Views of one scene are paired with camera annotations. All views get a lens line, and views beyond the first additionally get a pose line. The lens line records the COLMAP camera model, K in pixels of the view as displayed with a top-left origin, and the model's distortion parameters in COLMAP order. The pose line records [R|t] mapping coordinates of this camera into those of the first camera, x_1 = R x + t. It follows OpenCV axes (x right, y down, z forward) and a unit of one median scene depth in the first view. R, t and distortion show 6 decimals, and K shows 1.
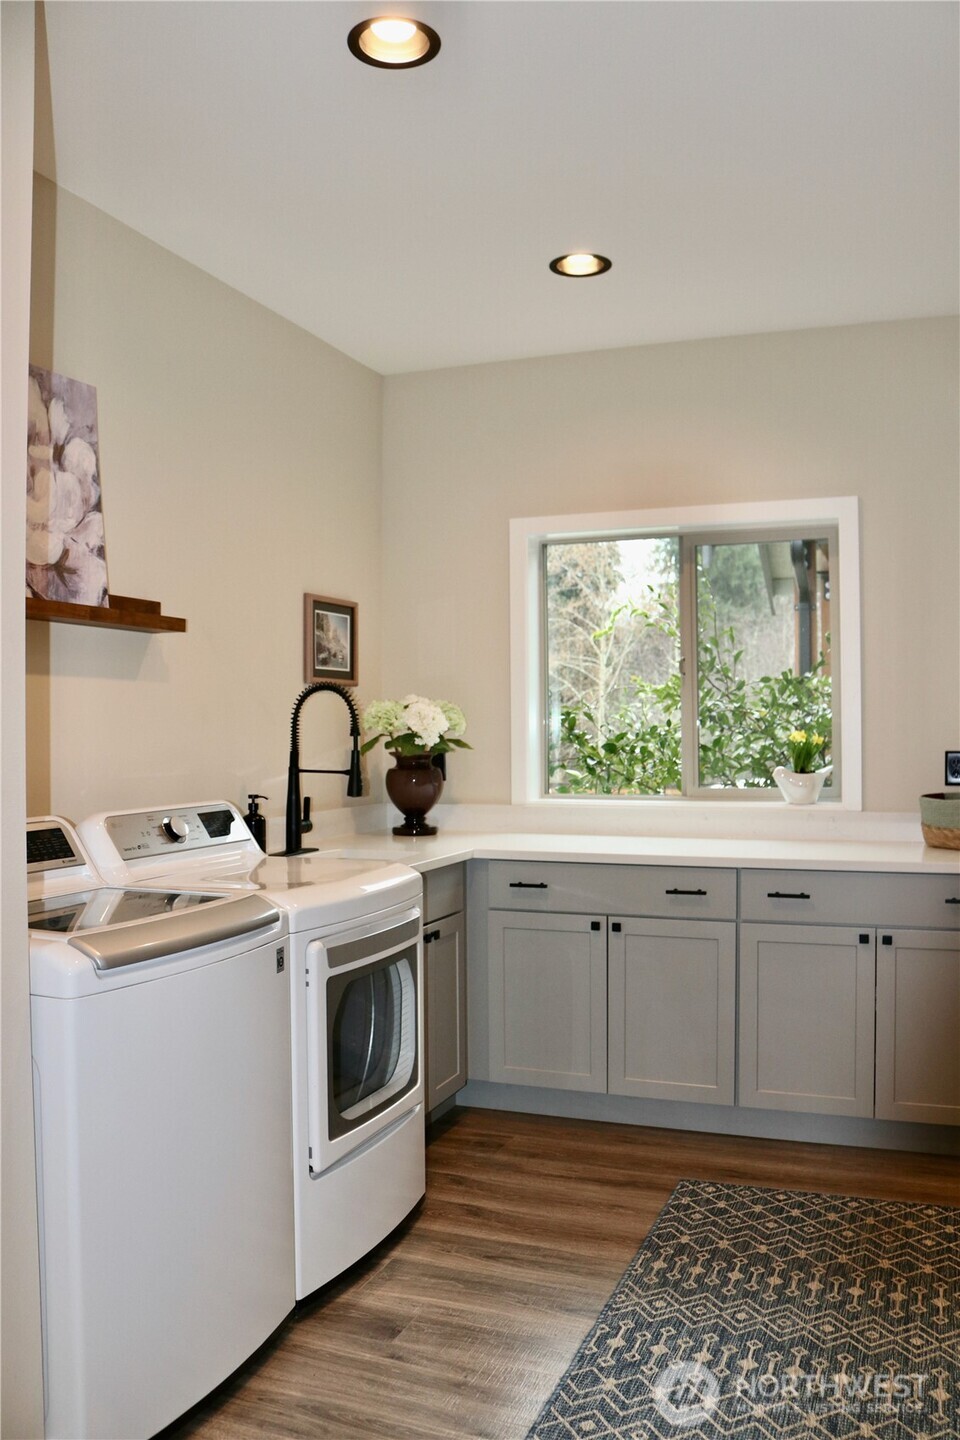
lens RADIAL K [[1202.1, 0, 478.7], [0, 1202.1, 716.5], [0, 0, 1]] dist [-0.079121, 0.030530]
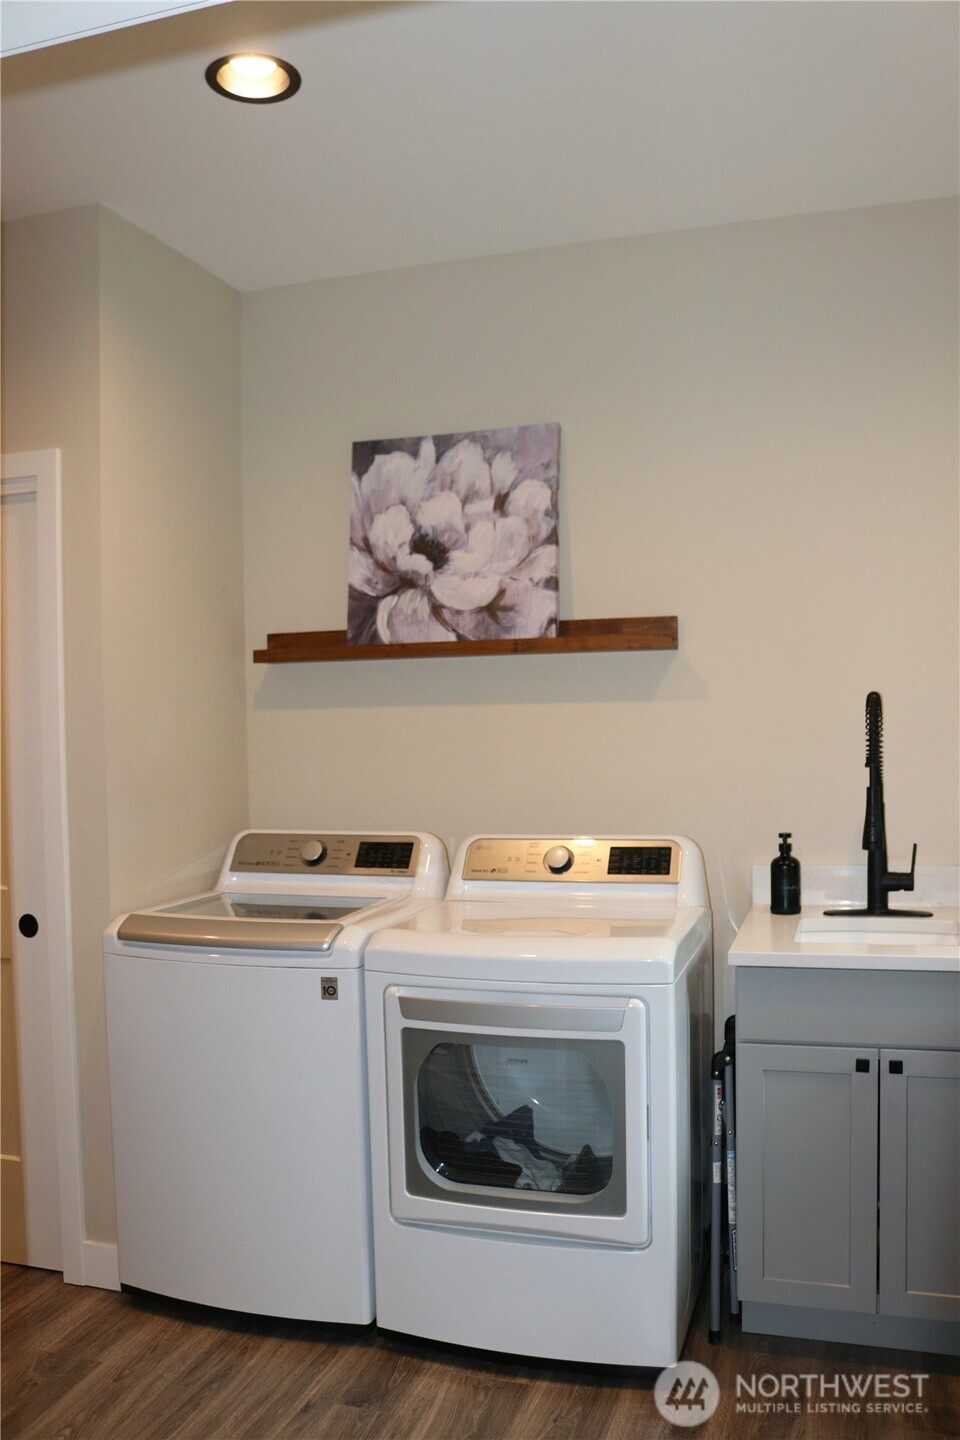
lens RADIAL K [[1202.1, 0, 481.5], [0, 1202.1, 716.9], [0, 0, 1]] dist [-0.079121, 0.030530]
pose [[0.064131, 0.015934, -0.997814, 0.744788], [0.030548, 0.999373, 0.017922, -0.043113], [0.997474, -0.031630, 0.063604, 0.893838]]
